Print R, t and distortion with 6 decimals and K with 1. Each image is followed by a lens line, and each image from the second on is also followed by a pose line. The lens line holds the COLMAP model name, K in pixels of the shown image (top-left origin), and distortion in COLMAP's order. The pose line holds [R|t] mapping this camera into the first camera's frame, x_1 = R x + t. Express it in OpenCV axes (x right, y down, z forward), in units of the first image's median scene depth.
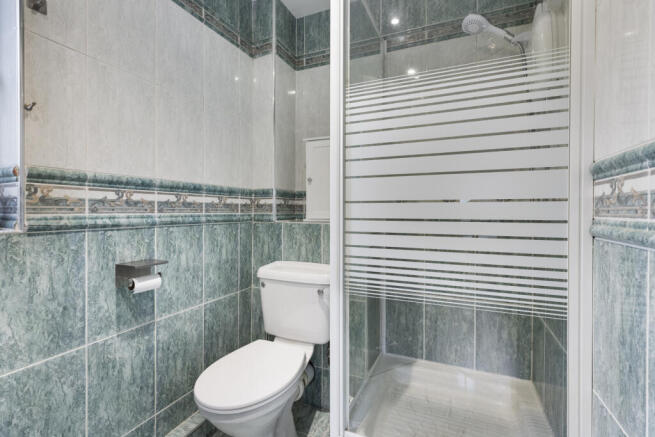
lens RADIAL K [[310.2, 0, 333.6], [0, 310.2, 216.1], [0, 0, 1]] dist [0.000930, 0.000168]
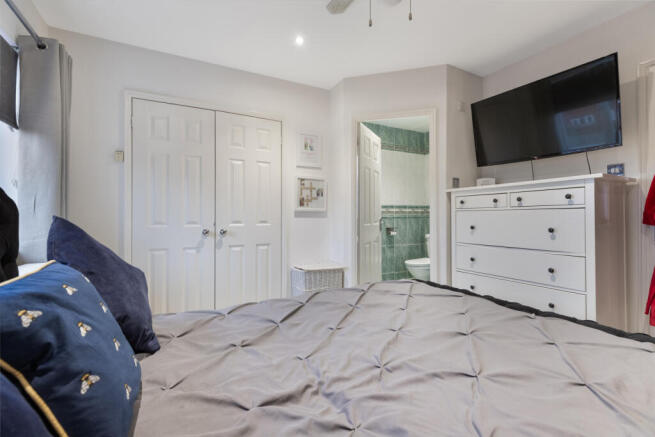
lens RADIAL K [[310.2, 0, 333.6], [0, 310.2, 216.1], [0, 0, 1]] dist [0.000930, 0.000168]
pose [[0.811546, -0.012537, -0.584154, 0.796403], [-0.001154, 0.999733, -0.023058, 0.078158], [0.584287, 0.019387, 0.811316, -1.951854]]
